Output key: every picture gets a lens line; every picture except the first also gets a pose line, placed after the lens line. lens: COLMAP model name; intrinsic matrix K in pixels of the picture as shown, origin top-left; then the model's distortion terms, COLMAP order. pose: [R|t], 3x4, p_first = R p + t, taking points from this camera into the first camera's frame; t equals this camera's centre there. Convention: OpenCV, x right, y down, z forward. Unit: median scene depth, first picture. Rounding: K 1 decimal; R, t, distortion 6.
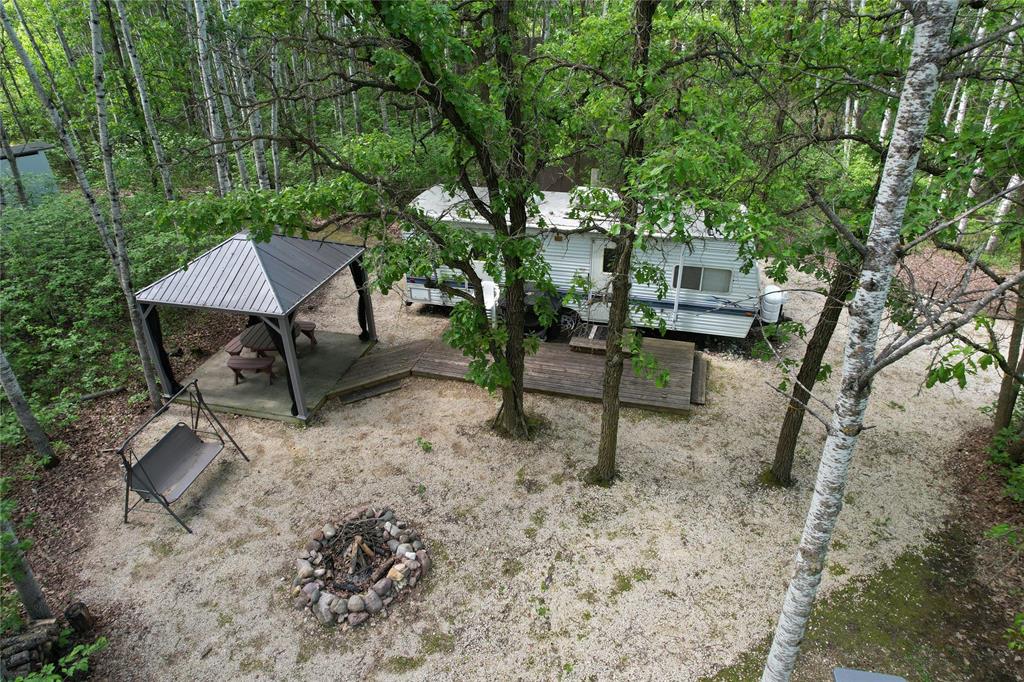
lens RADIAL K [[656.7, 0, 512.9], [0, 656.7, 341.9], [0, 0, 1]] dist [-0.070689, 0.057282]
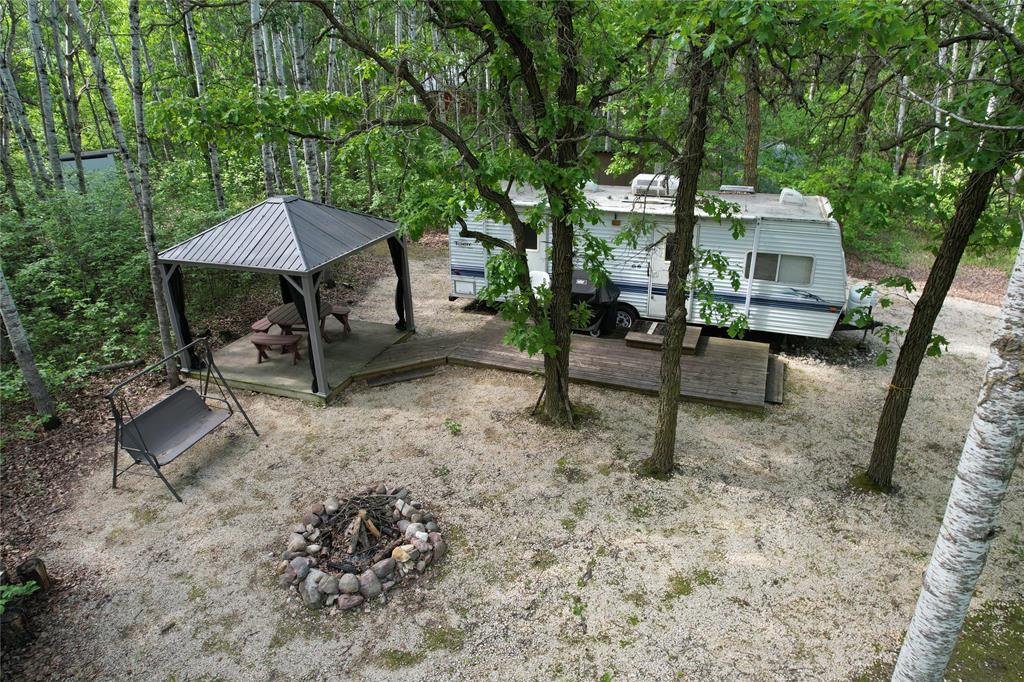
lens RADIAL K [[656.7, 0, 513.1], [0, 656.7, 341.5], [0, 0, 1]] dist [-0.070689, 0.057282]
pose [[0.994896, 0.036768, -0.093965, 0.025573], [-0.046468, 0.993572, -0.103228, 0.146806], [0.089565, 0.107067, 0.990209, 0.144918]]
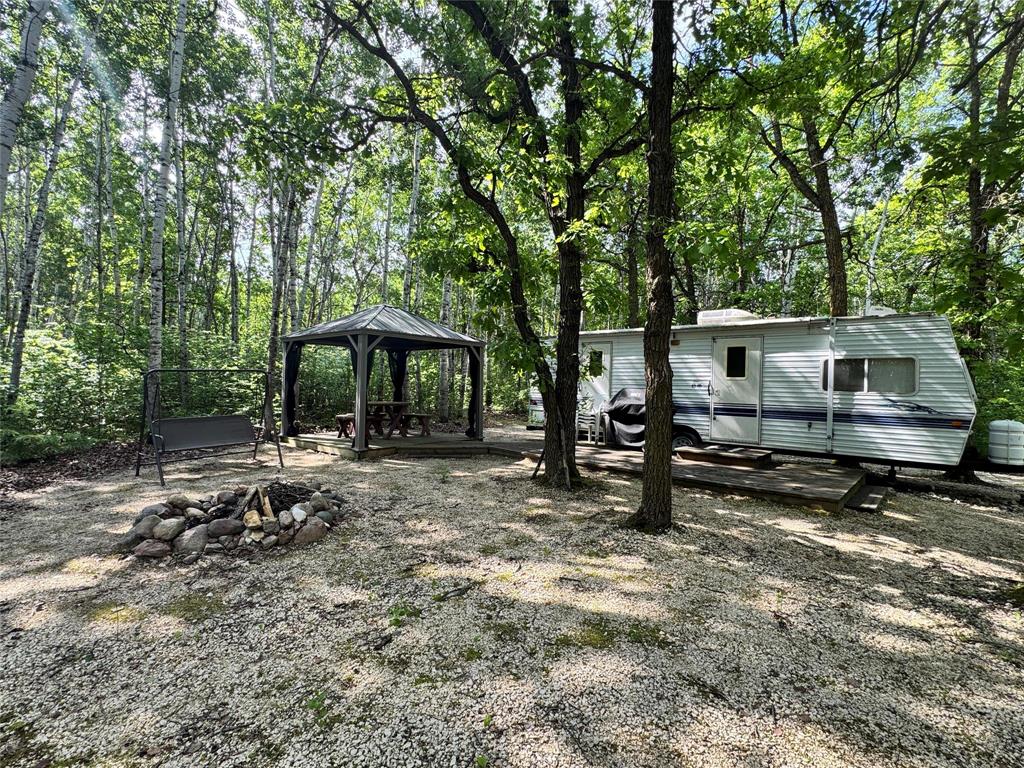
lens RADIAL K [[478.9, 0, 510.4], [0, 478.9, 383.7], [0, 0, 1]] dist [-0.002548, 0.000992]
pose [[0.894993, 0.034052, -0.444780, 0.226096], [-0.249646, 0.864551, -0.436151, 0.336980], [0.369683, 0.501389, 0.782268, 0.571785]]
